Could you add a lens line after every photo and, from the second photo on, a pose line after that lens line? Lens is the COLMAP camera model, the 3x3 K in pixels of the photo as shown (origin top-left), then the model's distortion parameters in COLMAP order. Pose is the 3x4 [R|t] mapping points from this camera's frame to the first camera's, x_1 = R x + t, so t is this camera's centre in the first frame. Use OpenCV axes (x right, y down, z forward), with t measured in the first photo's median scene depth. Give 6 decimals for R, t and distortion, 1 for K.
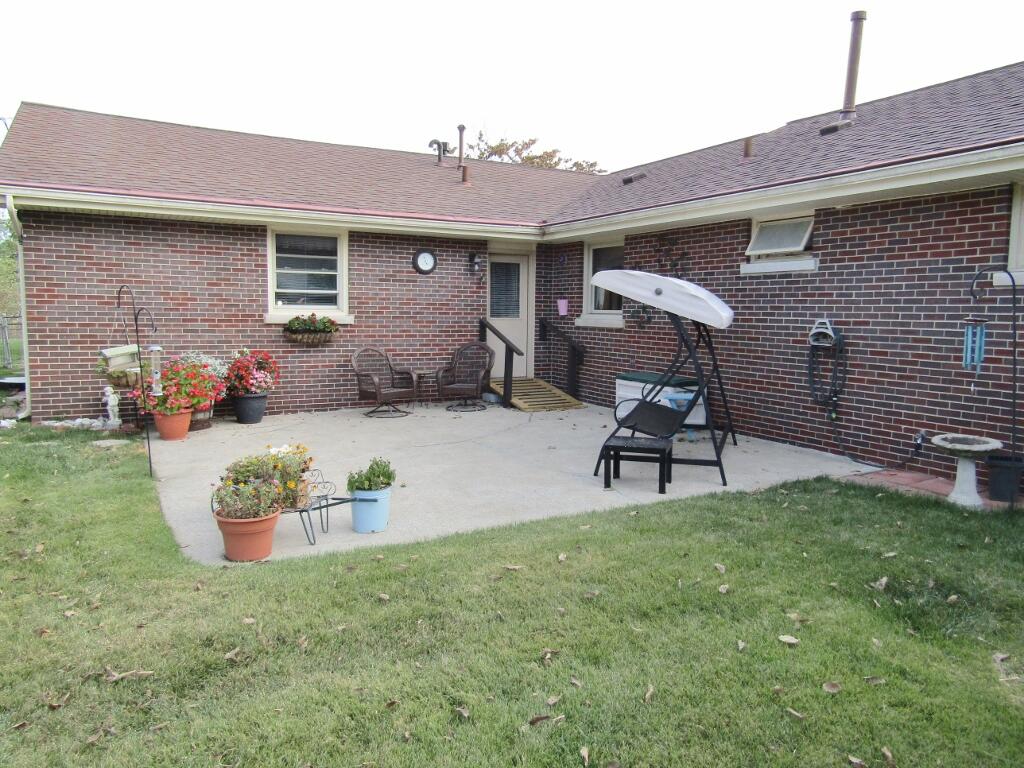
lens RADIAL K [[732.1, 0, 509.0], [0, 732.1, 385.1], [0, 0, 1]] dist [-0.002458, -0.002126]
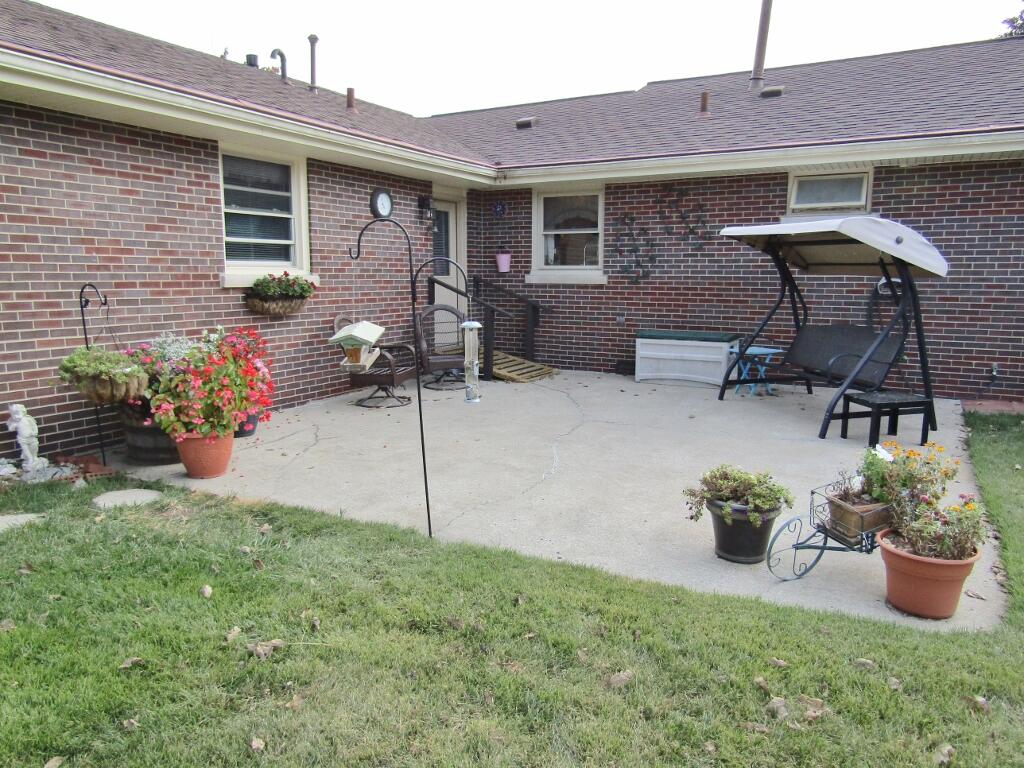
lens RADIAL K [[728.4, 0, 518.0], [0, 728.4, 389.6], [0, 0, 1]] dist [-0.010633, -0.001200]
pose [[0.845128, -0.096466, 0.525789, -0.461587], [0.065331, 0.994848, 0.077514, -0.024220], [-0.530557, -0.031160, 0.847076, 0.277540]]
